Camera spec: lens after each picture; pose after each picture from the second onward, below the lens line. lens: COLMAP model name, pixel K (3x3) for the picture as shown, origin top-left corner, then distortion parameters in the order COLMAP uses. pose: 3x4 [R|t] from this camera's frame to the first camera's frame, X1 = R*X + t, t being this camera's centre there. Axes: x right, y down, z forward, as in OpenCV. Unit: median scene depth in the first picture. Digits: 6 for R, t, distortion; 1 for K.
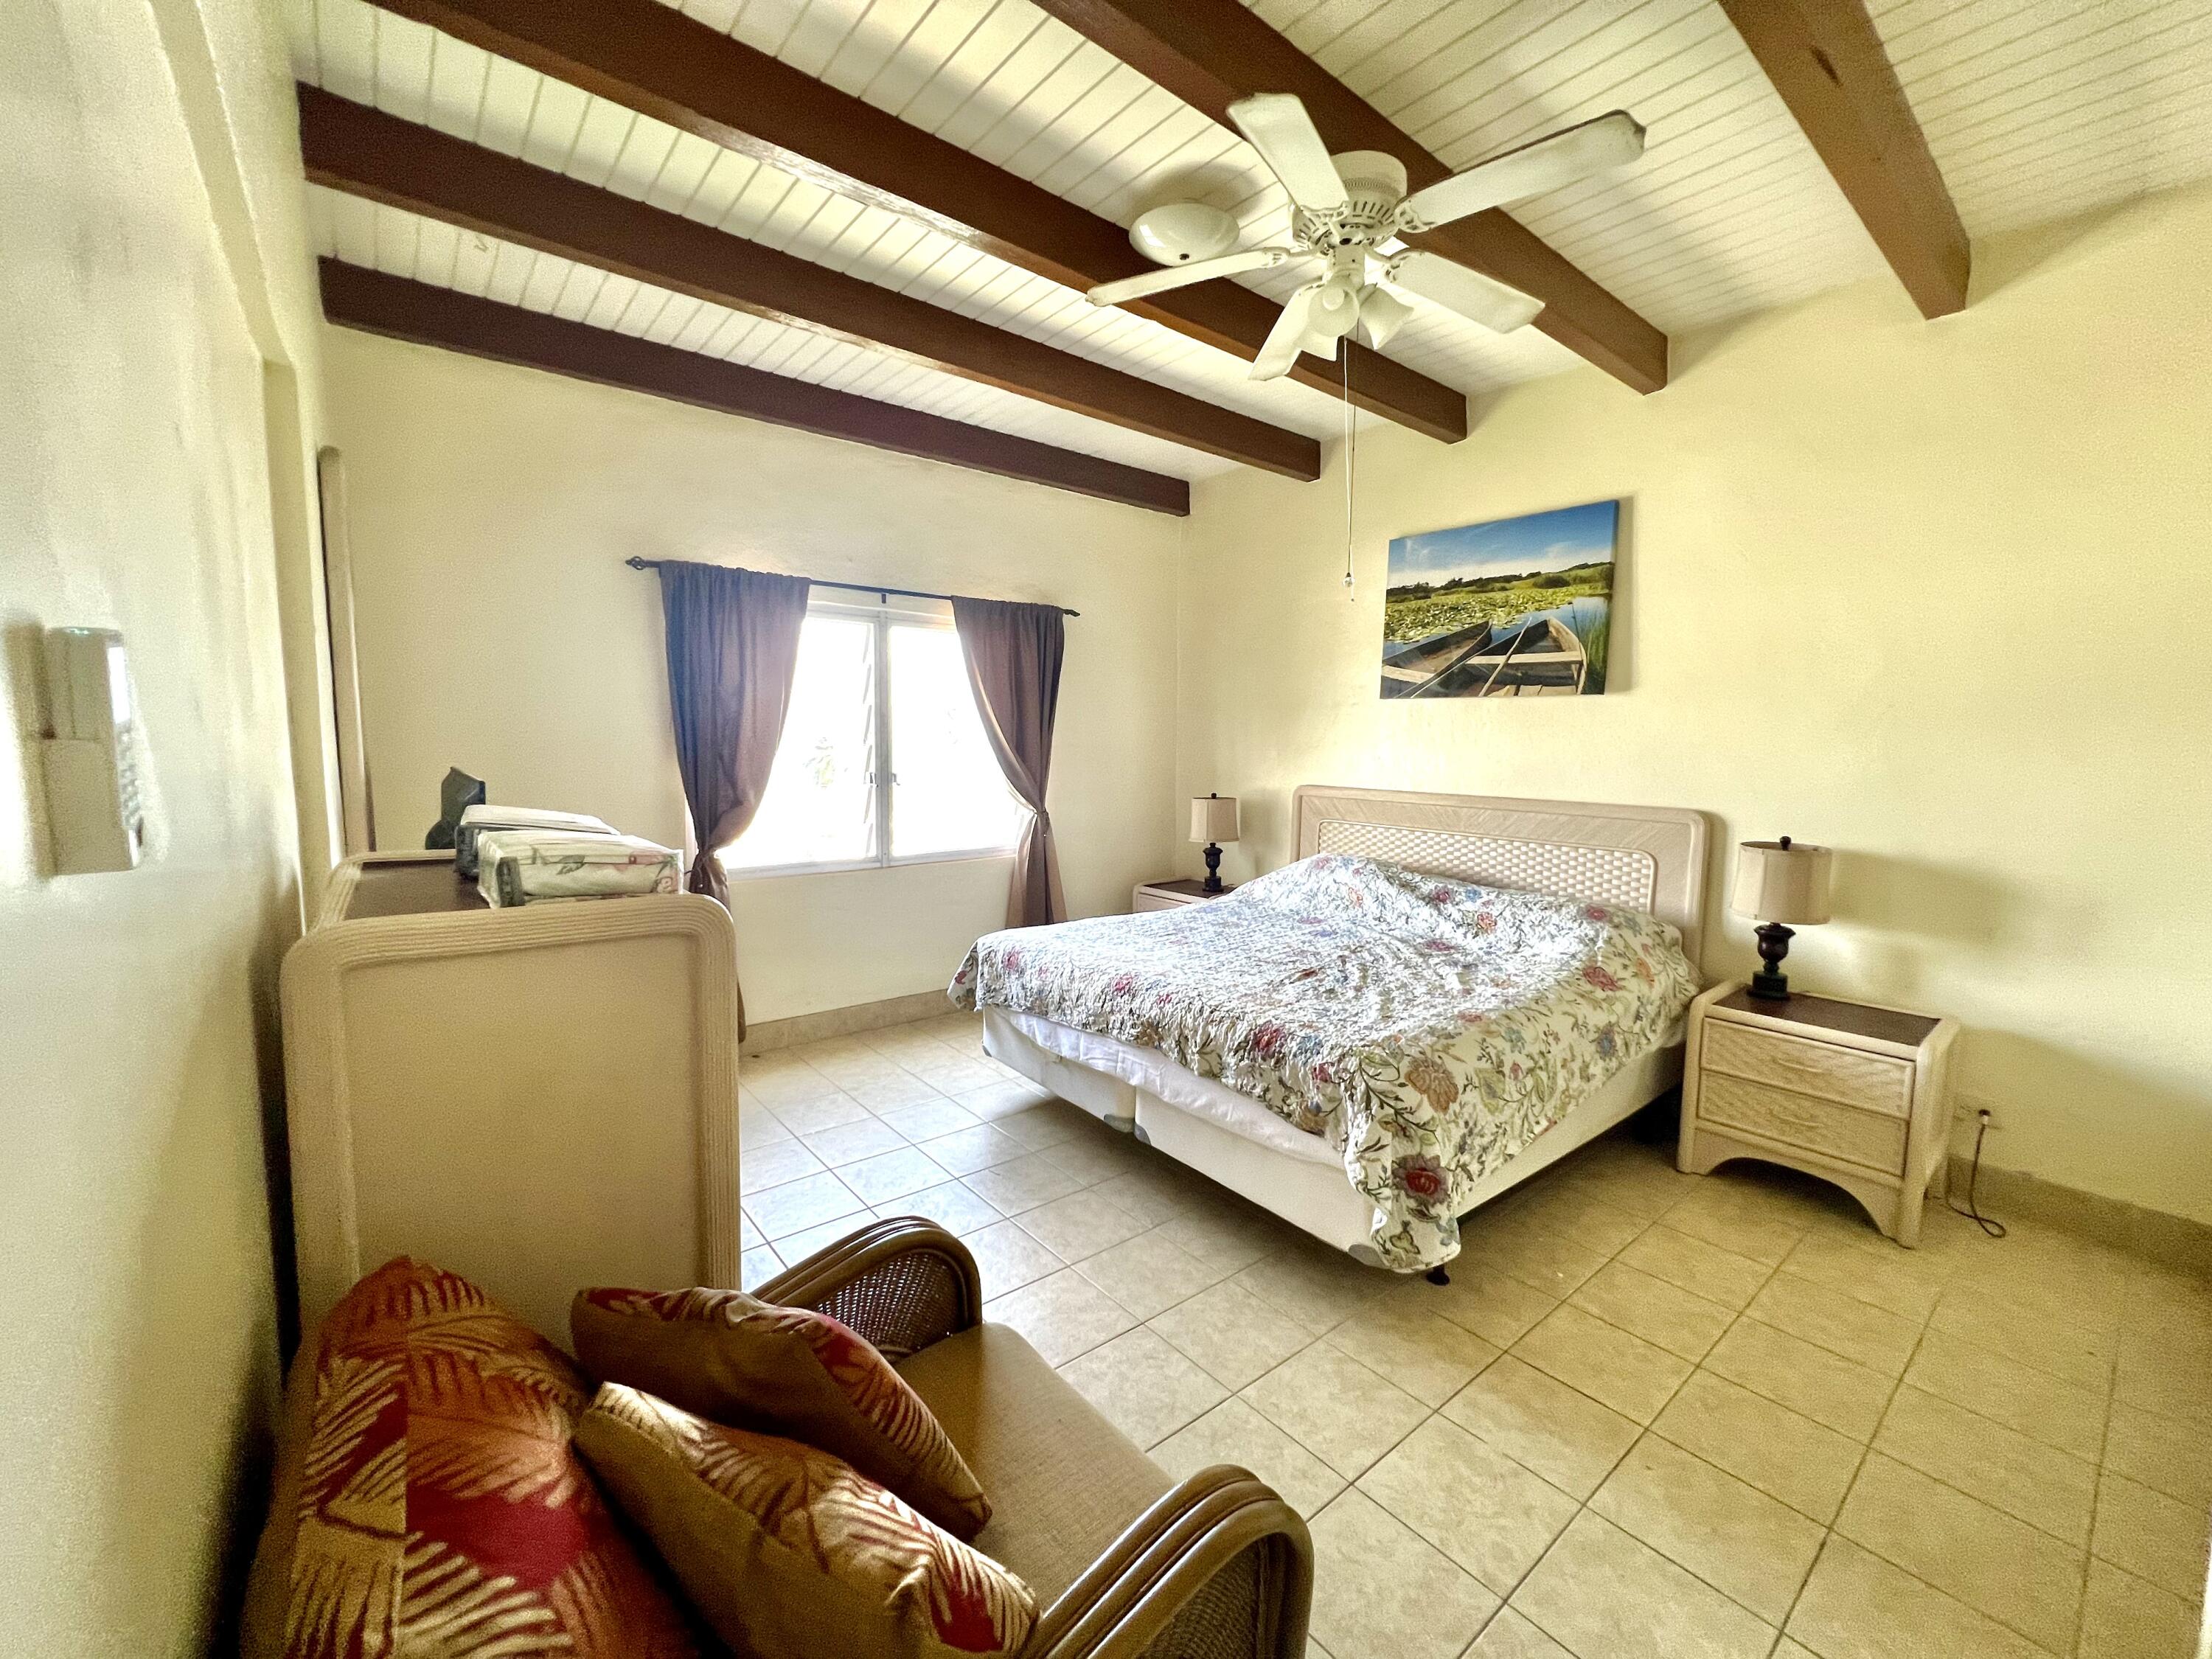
lens RADIAL K [[890.7, 0, 1103.2], [0, 890.7, 828.9], [0, 0, 1]] dist [0.000649, 0.000228]
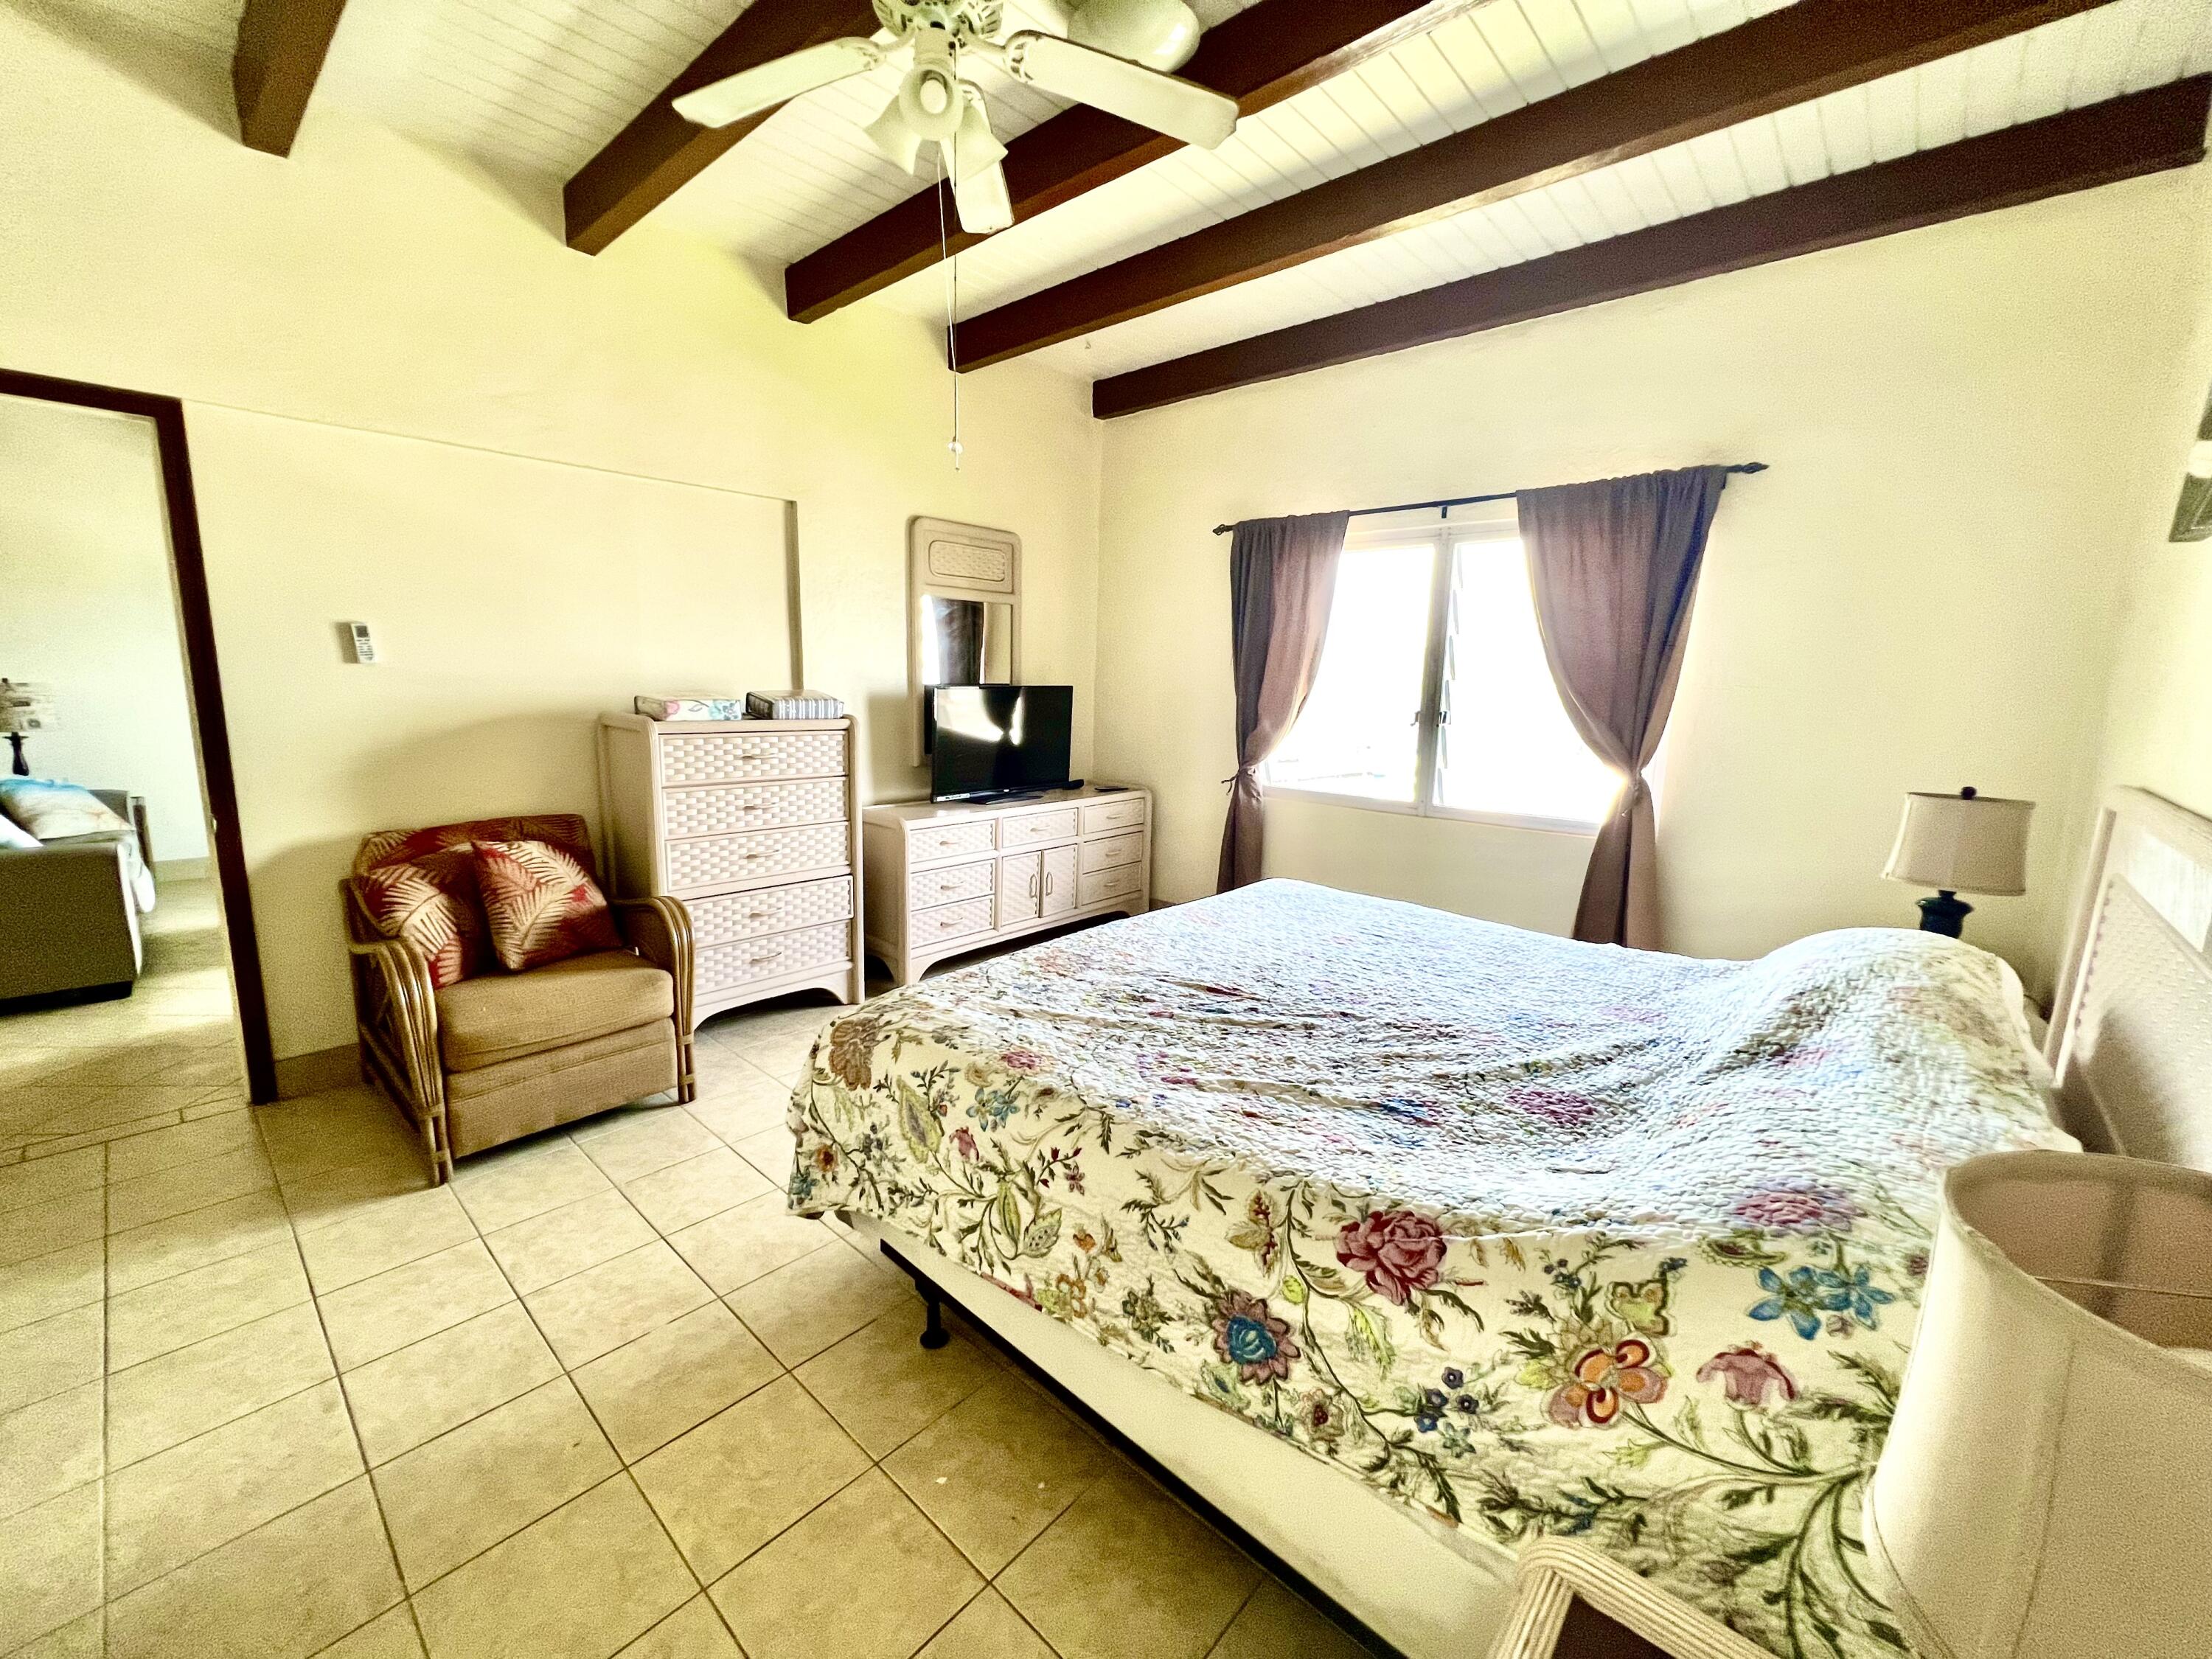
lens RADIAL K [[890.7, 0, 1103.2], [0, 890.7, 829.6], [0, 0, 1]] dist [0.000649, 0.000228]
pose [[0.149912, 0.162789, -0.975206, 0.734134], [-0.122464, 0.981814, 0.145066, -0.043484], [0.981086, 0.097681, 0.167121, 0.654920]]
